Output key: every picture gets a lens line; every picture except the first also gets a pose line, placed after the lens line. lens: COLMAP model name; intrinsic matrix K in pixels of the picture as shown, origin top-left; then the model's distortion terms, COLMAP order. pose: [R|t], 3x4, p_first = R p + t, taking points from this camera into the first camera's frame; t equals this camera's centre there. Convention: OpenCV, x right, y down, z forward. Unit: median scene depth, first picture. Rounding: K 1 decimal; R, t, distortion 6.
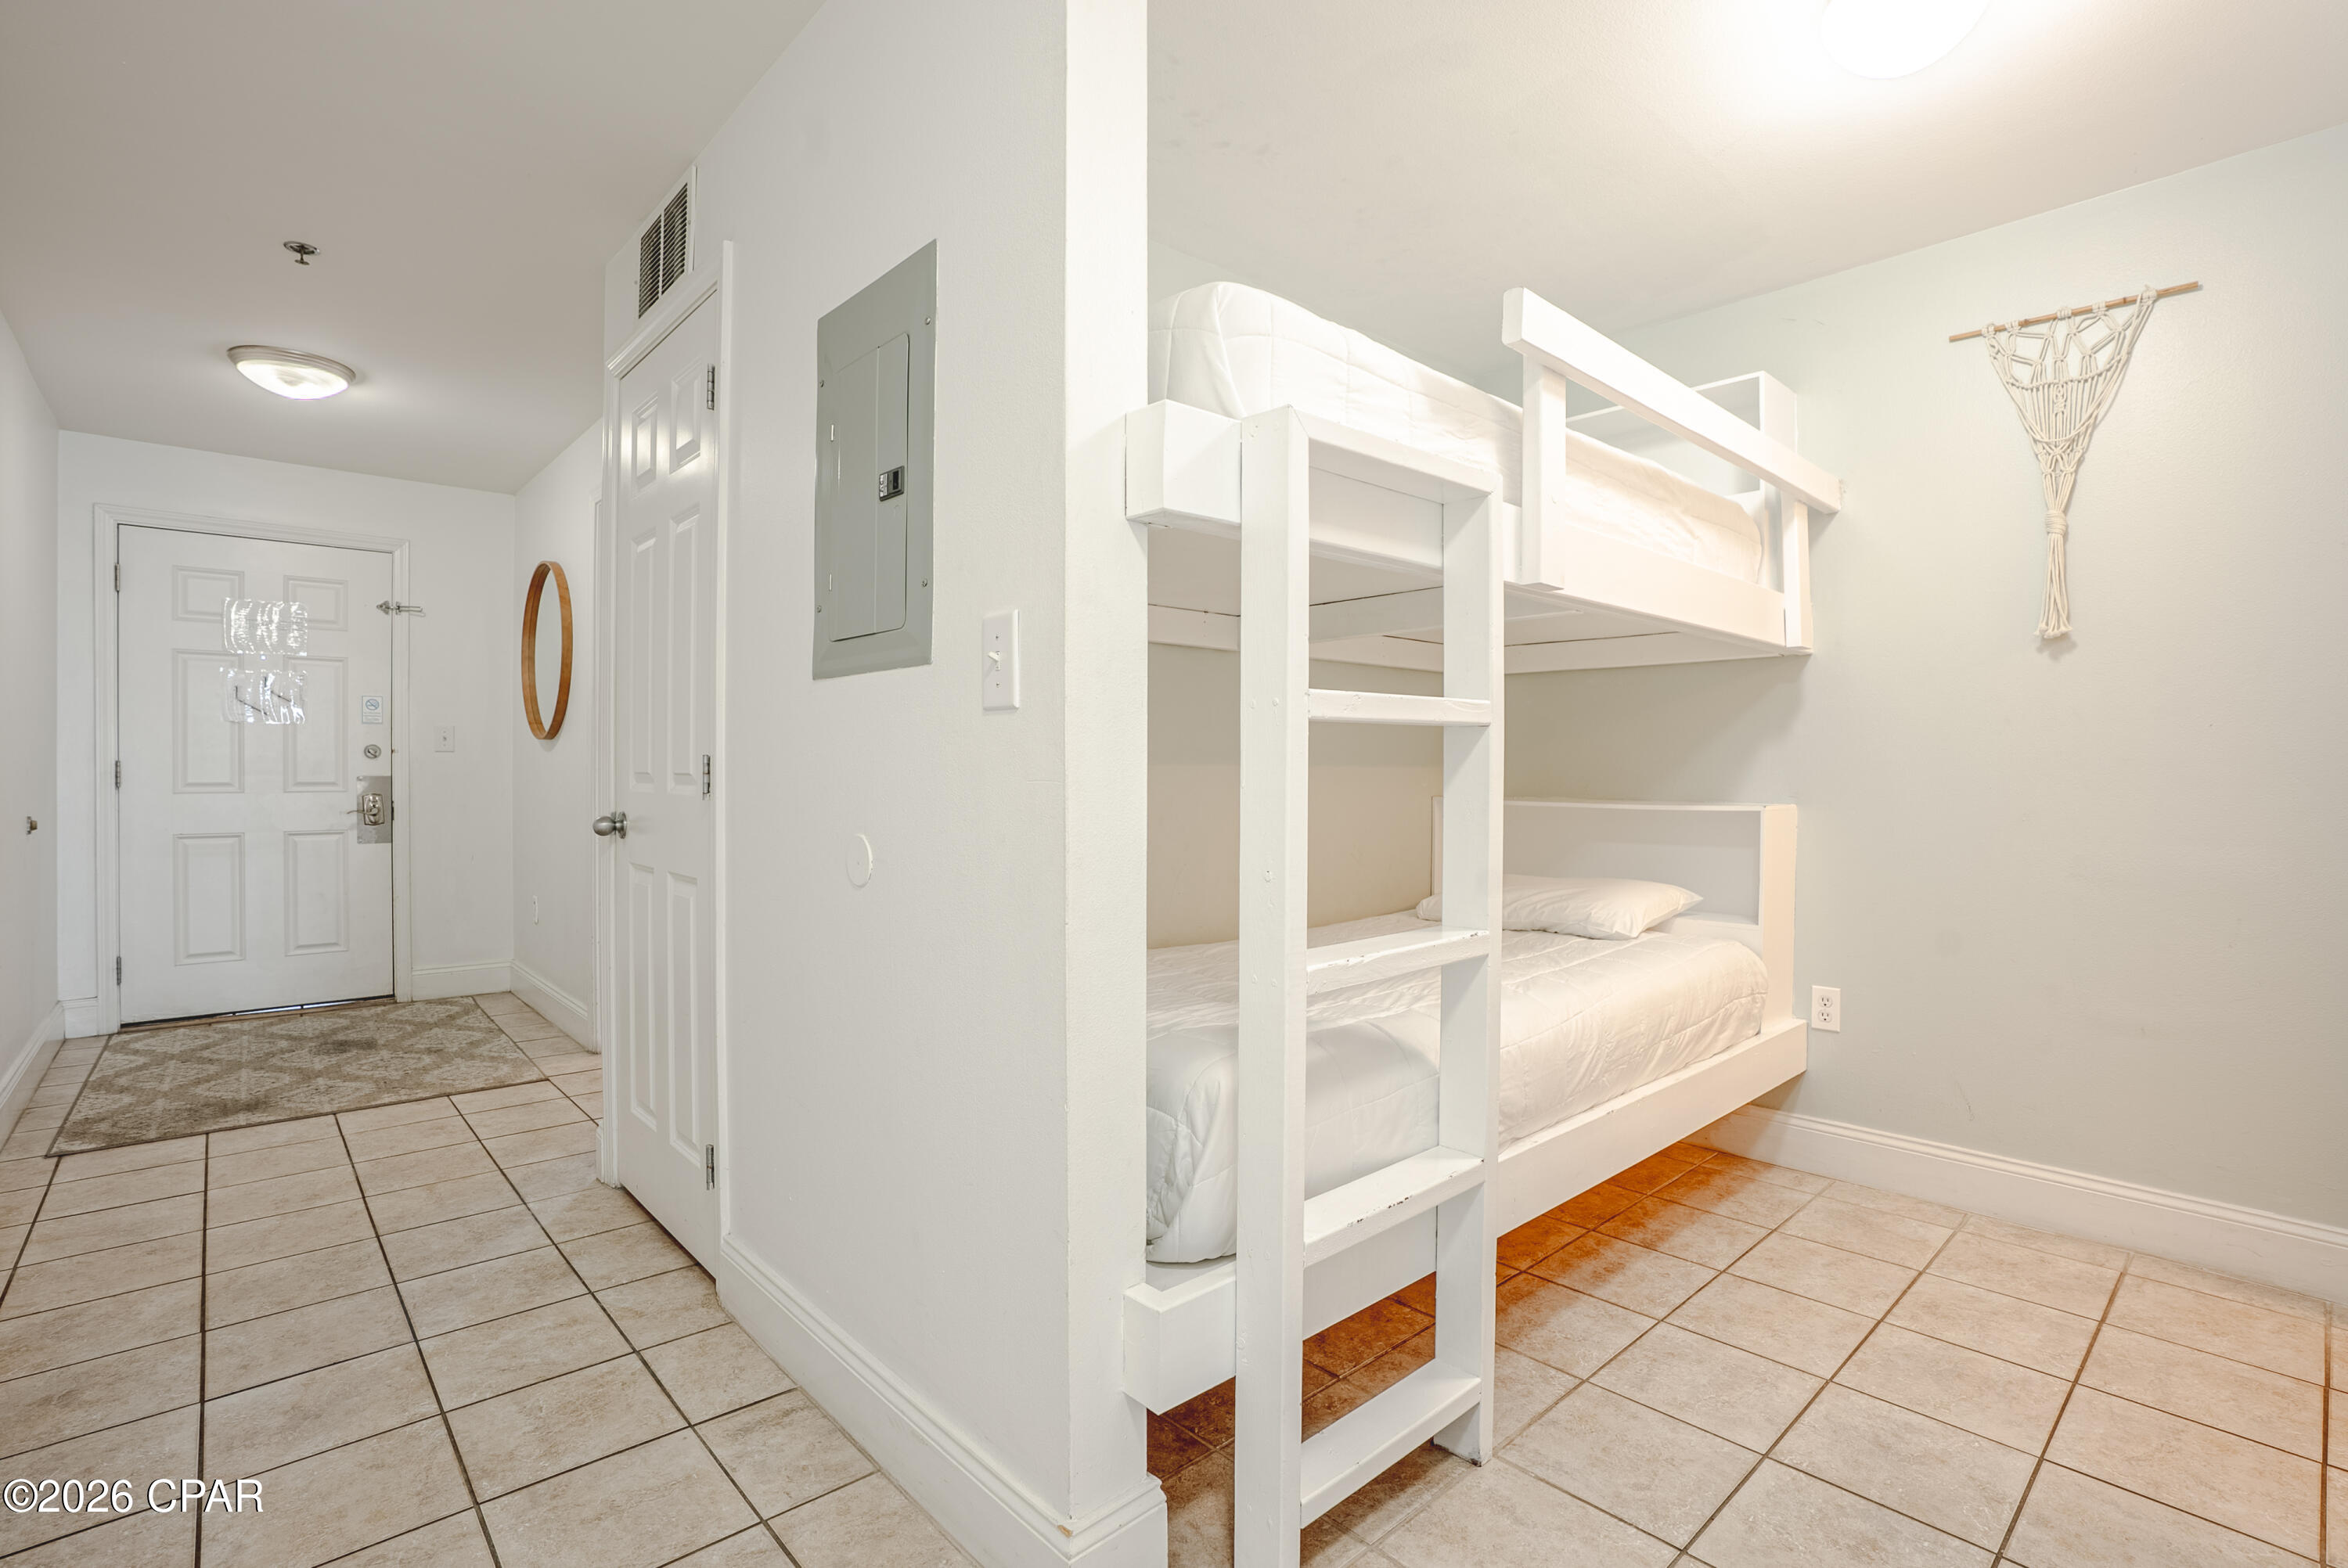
lens RADIAL K [[1120.3, 0, 1188.8], [0, 1120.3, 785.0], [0, 0, 1]] dist [-0.045230, 0.015315]
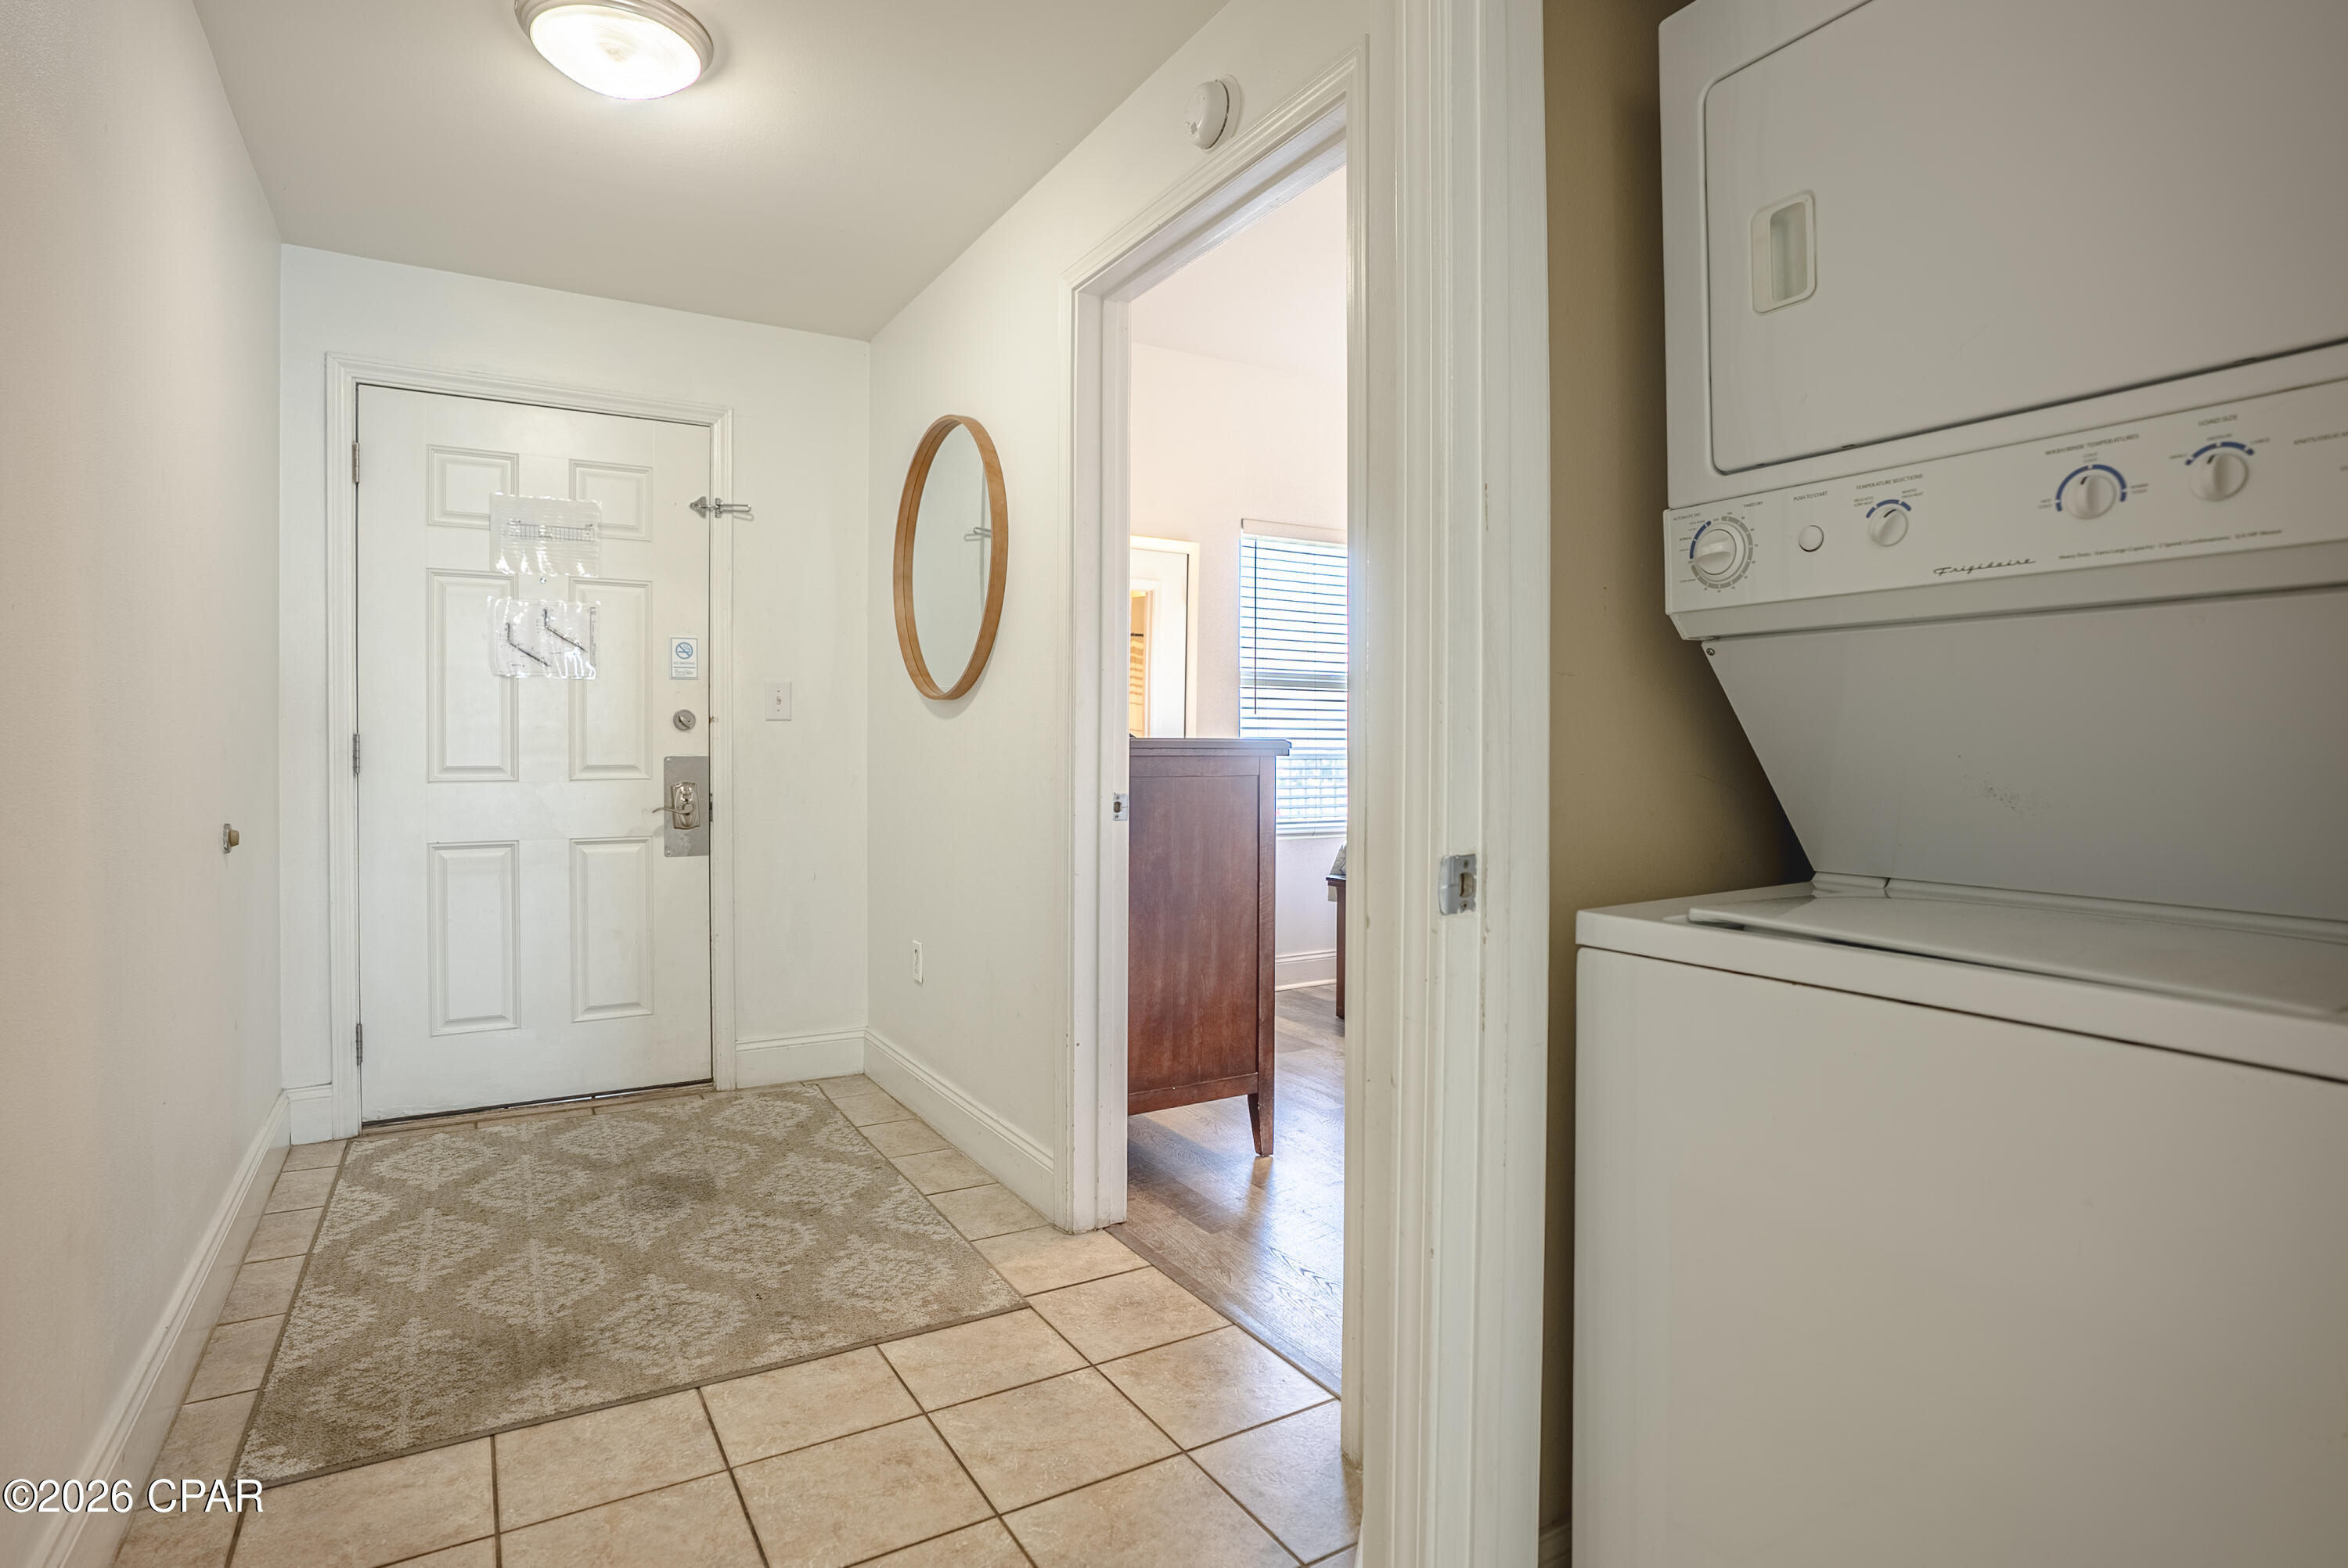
lens RADIAL K [[1236.2, 0, 1178.6], [0, 1236.2, 767.7], [0, 0, 1]] dist [-0.043410, 0.014482]
pose [[0.981167, 0.001502, -0.193155, -0.329925], [-0.000851, 0.999994, 0.003450, -0.004554], [0.193159, -0.003221, 0.981162, 0.349312]]
